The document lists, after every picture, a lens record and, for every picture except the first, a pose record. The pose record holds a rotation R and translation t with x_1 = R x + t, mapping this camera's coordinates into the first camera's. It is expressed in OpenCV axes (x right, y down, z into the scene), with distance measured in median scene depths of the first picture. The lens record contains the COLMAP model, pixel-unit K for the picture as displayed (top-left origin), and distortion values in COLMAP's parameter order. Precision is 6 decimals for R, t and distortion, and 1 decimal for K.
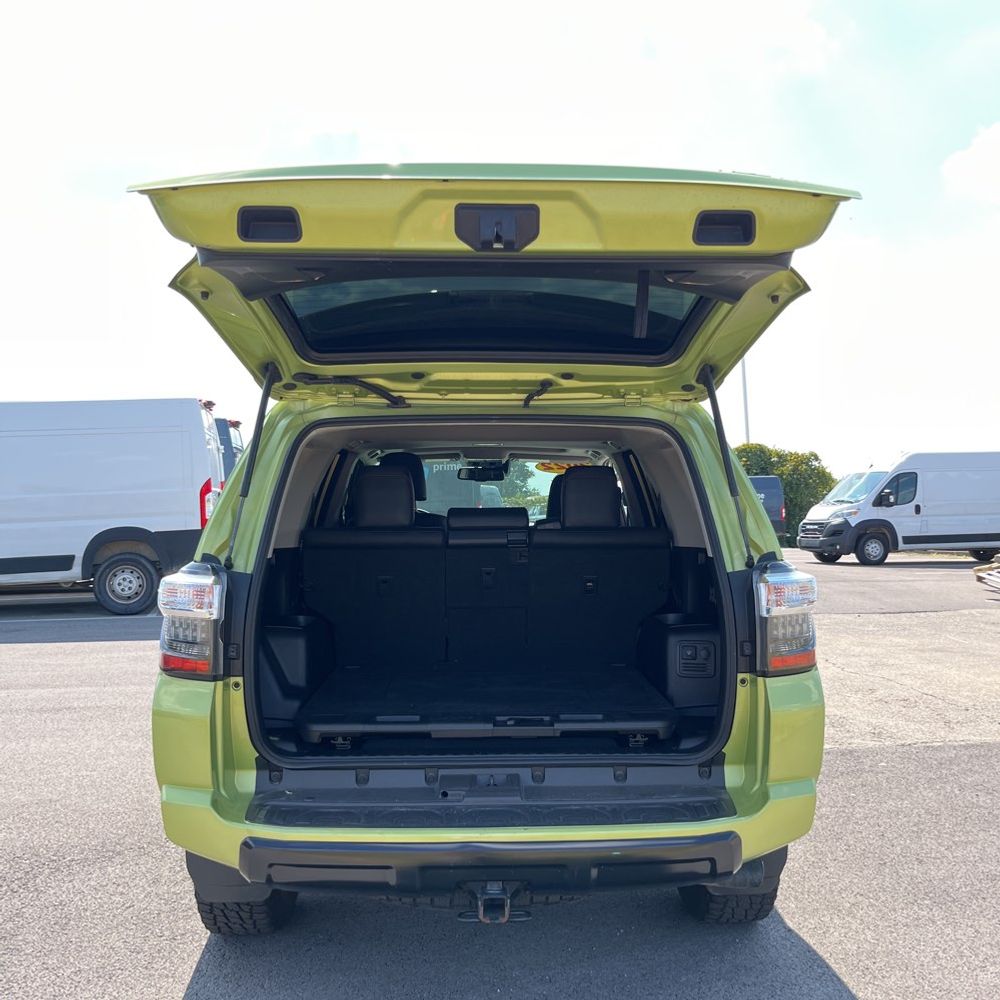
lens RADIAL K [[1026.7, 0, 526.9], [0, 1026.7, 504.7], [0, 0, 1]] dist [0.023453, 0.000000]
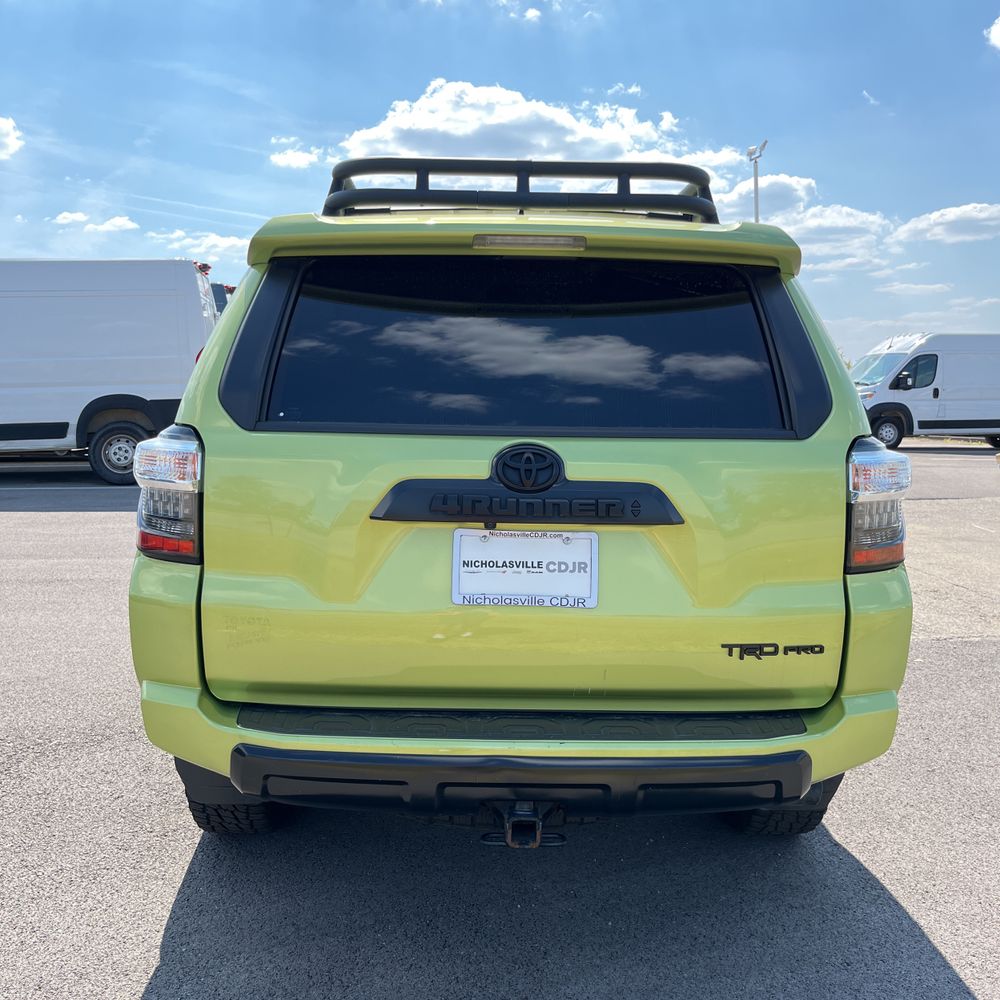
lens RADIAL K [[1026.7, 0, 504.2], [0, 1026.7, 490.7], [0, 0, 1]] dist [0.023453, 0.000000]
pose [[0.999593, 0.020450, -0.019896, -0.029700], [-0.018266, 0.994370, 0.104379, 0.014054], [0.021919, -0.103973, 0.994339, 0.137037]]
